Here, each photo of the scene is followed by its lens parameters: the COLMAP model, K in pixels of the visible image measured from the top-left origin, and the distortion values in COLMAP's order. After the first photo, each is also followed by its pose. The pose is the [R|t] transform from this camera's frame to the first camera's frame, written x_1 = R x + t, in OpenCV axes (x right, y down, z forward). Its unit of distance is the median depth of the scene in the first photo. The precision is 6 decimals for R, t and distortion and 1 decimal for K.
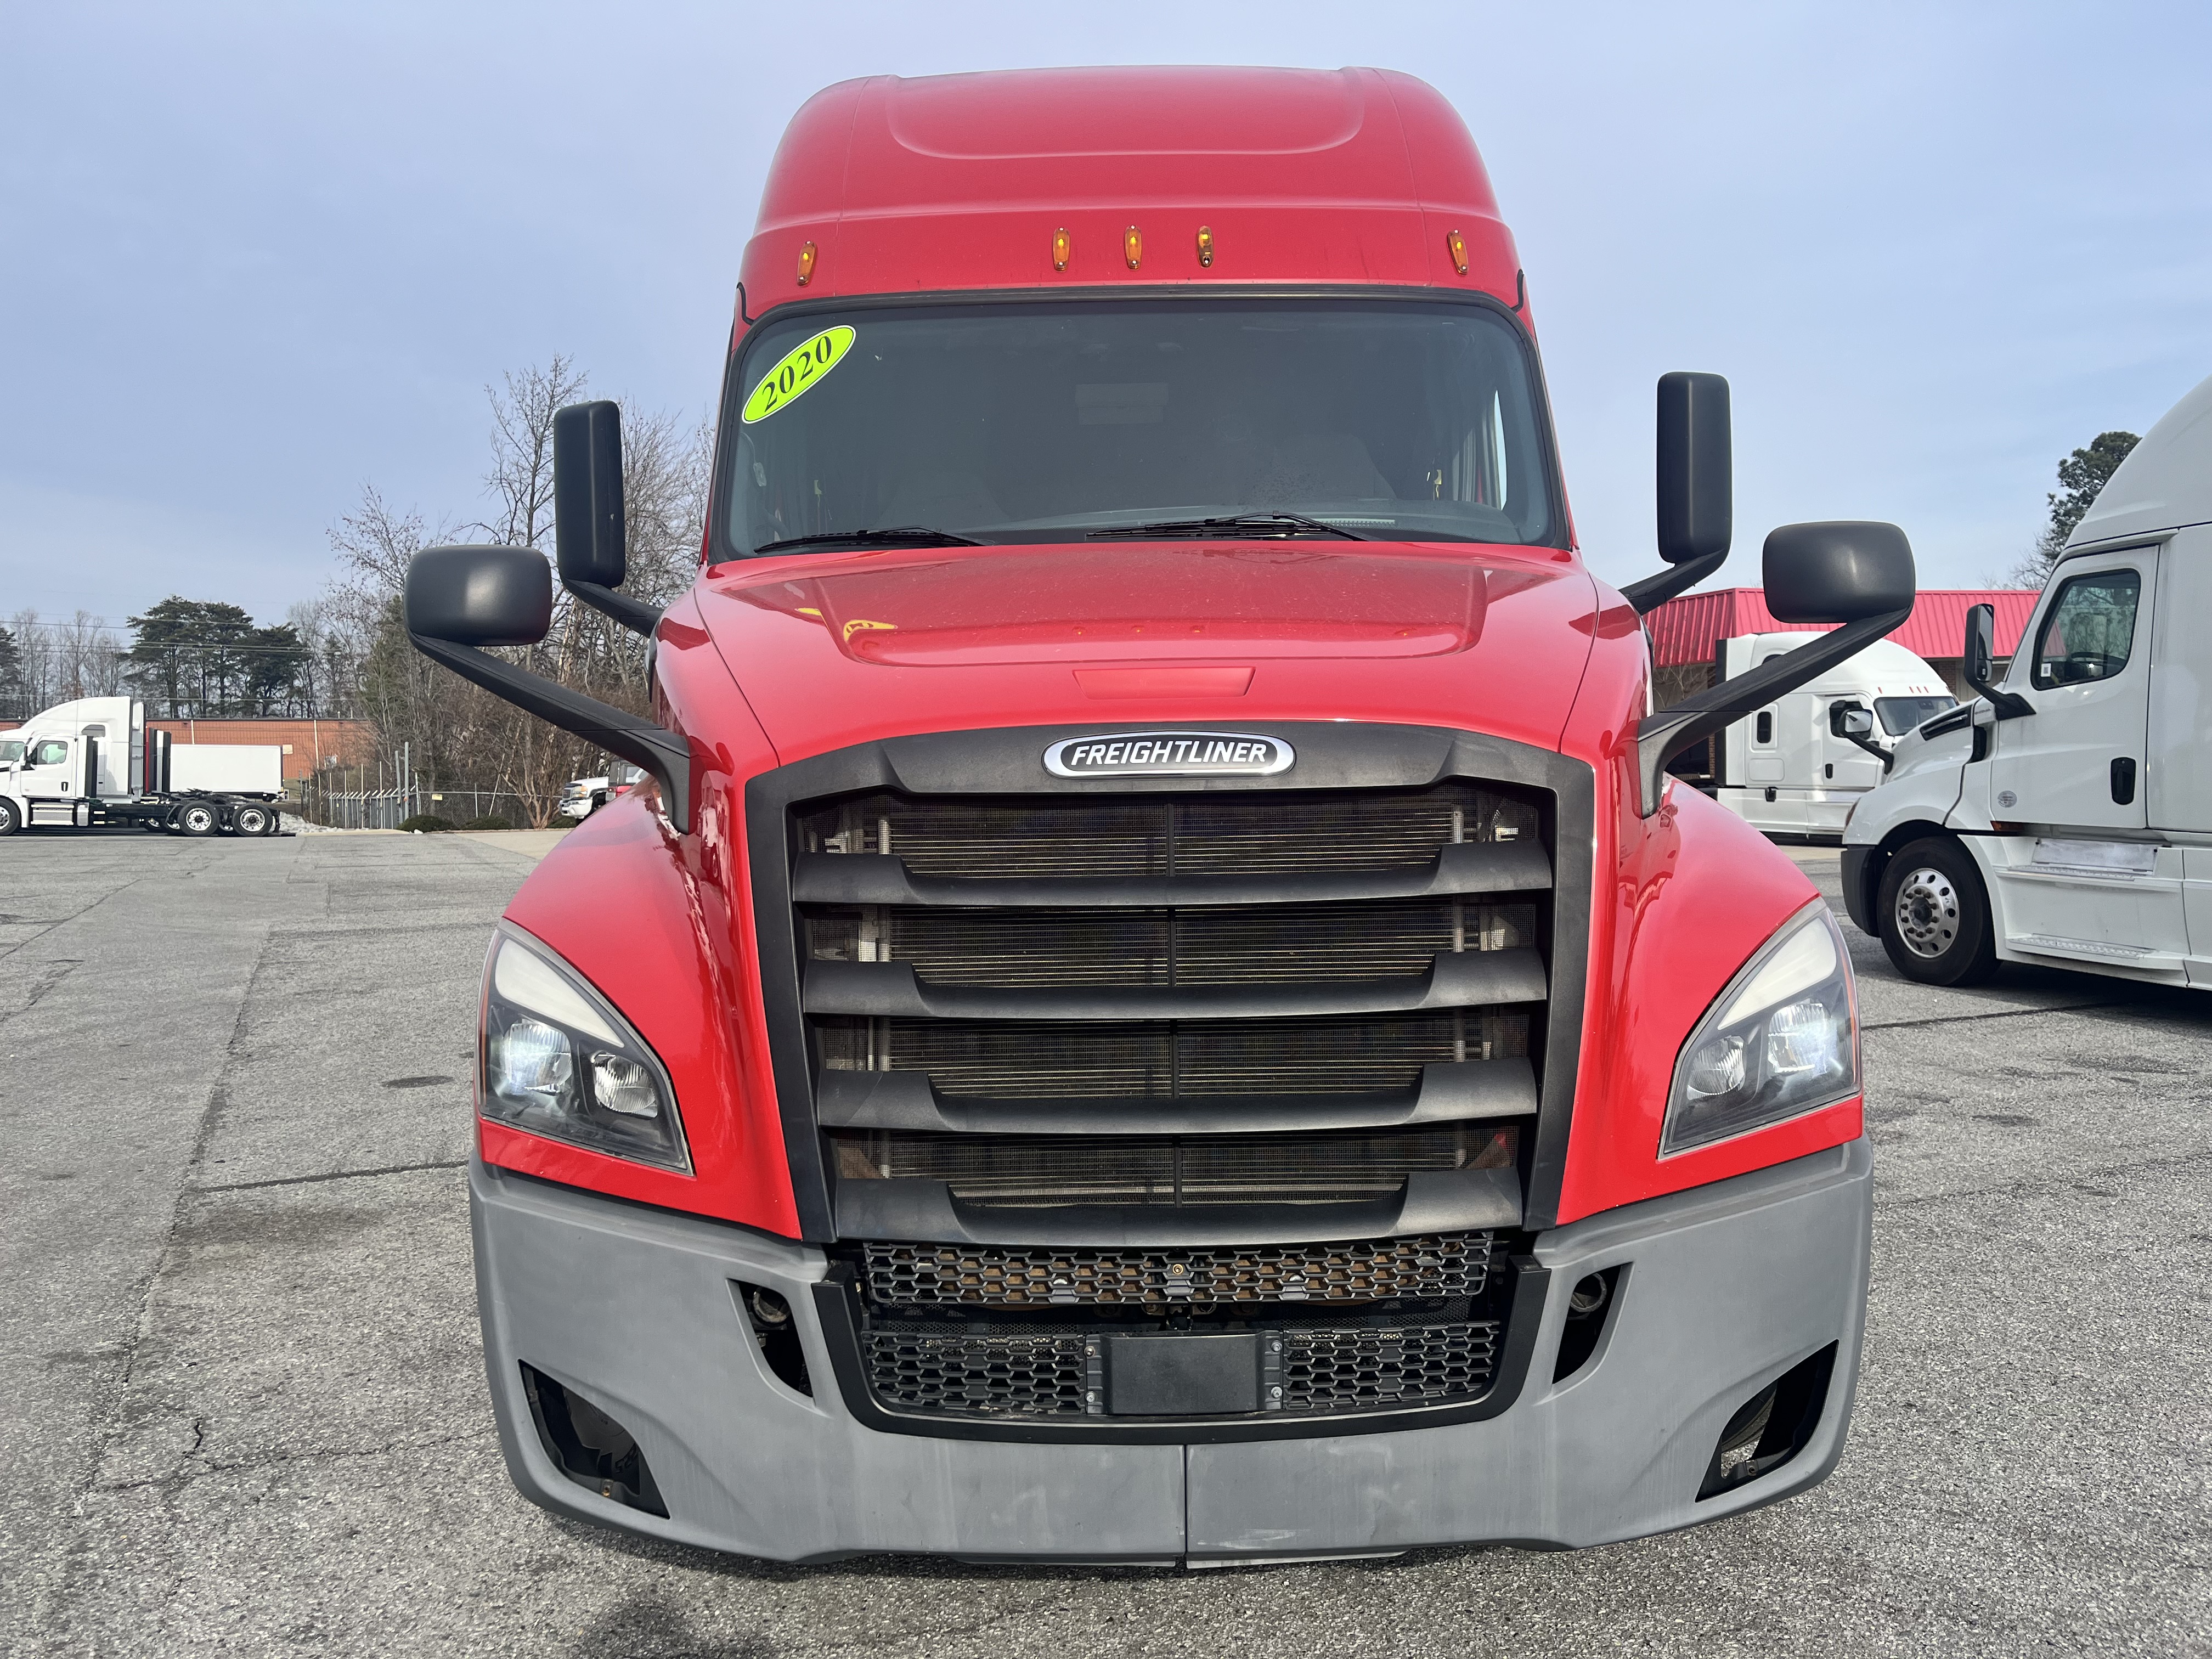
lens RADIAL K [[1709.8, 0, 1107.4], [0, 1709.8, 810.8], [0, 0, 1]] dist [0.032828, -0.021628]
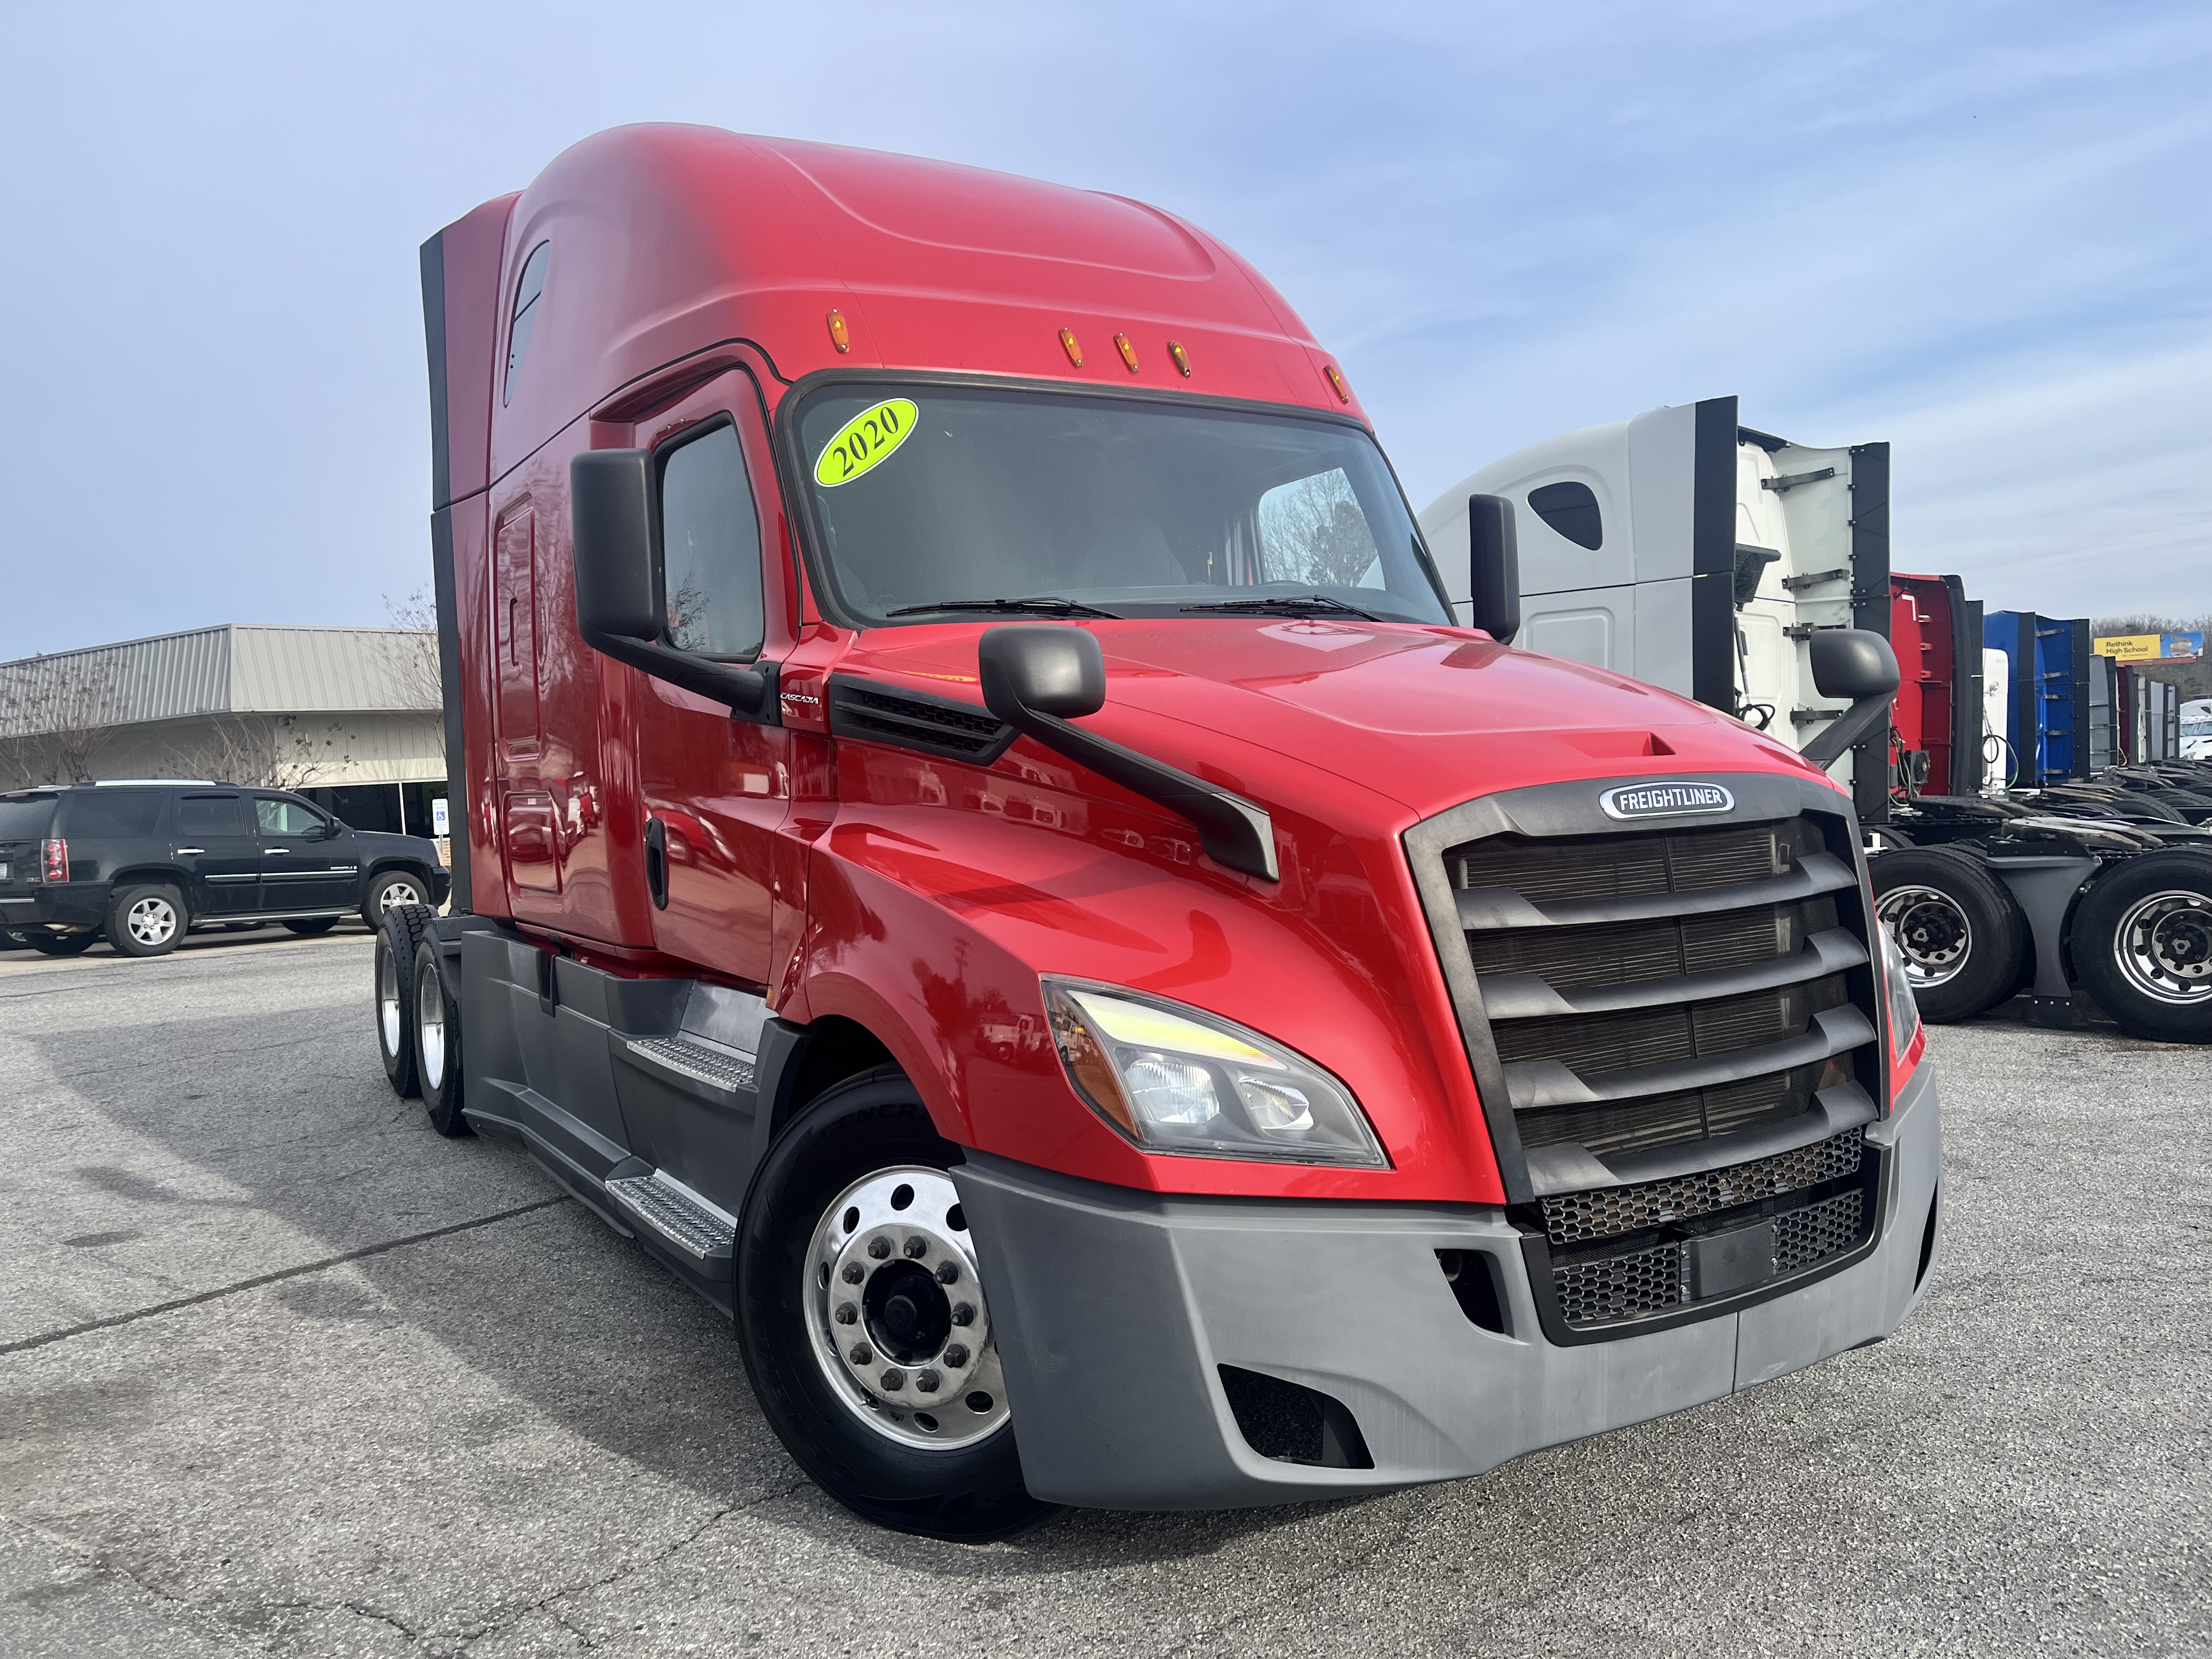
lens RADIAL K [[1709.8, 0, 1094.6], [0, 1709.8, 831.0], [0, 0, 1]] dist [0.032828, -0.021628]
pose [[0.853830, -0.040484, 0.518976, -1.026826], [0.045158, 0.998973, 0.003631, -0.033102], [-0.518590, 0.020336, 0.854781, 0.097035]]
